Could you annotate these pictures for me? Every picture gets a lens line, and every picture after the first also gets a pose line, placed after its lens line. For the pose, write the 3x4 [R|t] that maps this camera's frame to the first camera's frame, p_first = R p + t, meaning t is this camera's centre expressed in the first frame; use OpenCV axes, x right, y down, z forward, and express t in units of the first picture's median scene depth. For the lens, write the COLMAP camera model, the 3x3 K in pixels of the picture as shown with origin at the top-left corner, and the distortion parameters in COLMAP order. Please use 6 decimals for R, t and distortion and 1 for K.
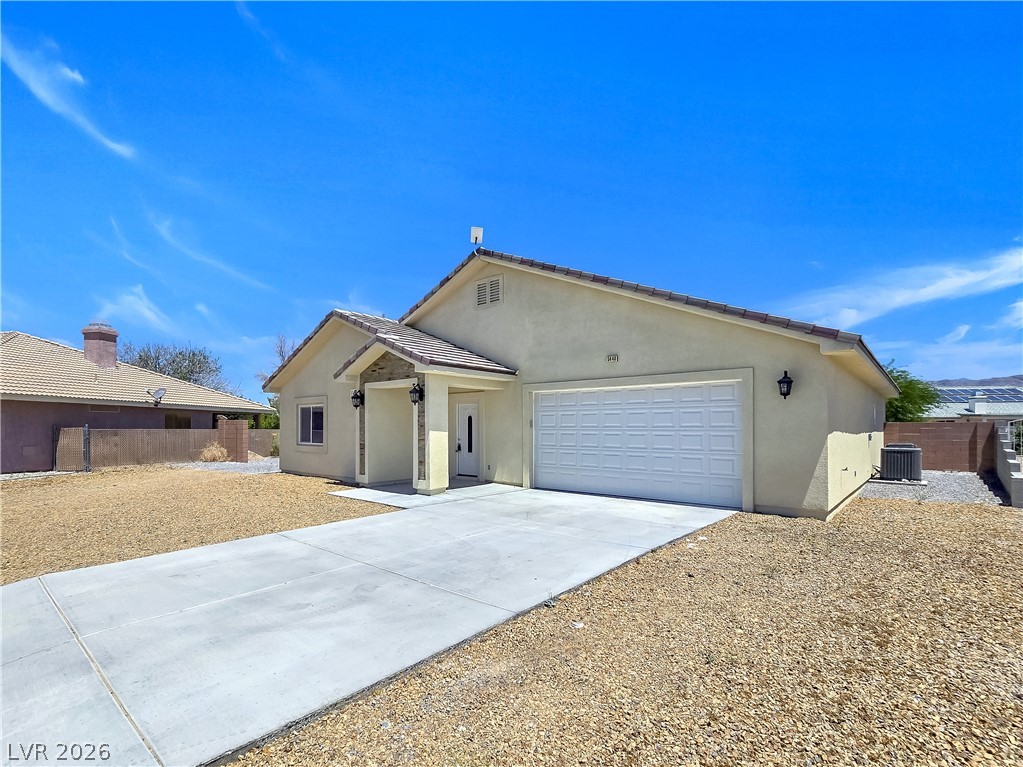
lens RADIAL K [[482.8, 0, 510.0], [0, 482.8, 422.8], [0, 0, 1]] dist [-0.000178, -0.000019]
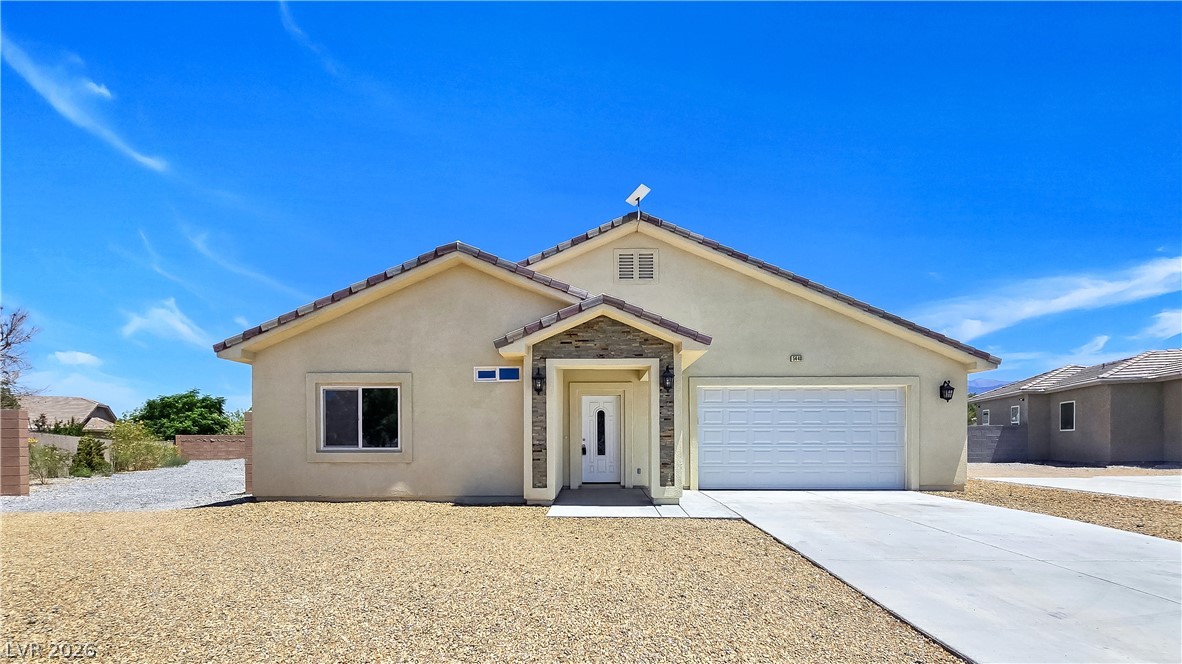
lens RADIAL K [[508.9, 0, 590.9], [0, 508.9, 442.0], [0, 0, 1]] dist [0.001044, -0.000068]
pose [[0.767636, -0.007029, 0.640848, -0.732287], [-0.003630, 0.999876, 0.015315, 0.028736], [-0.640876, -0.014083, 0.767515, 0.382967]]
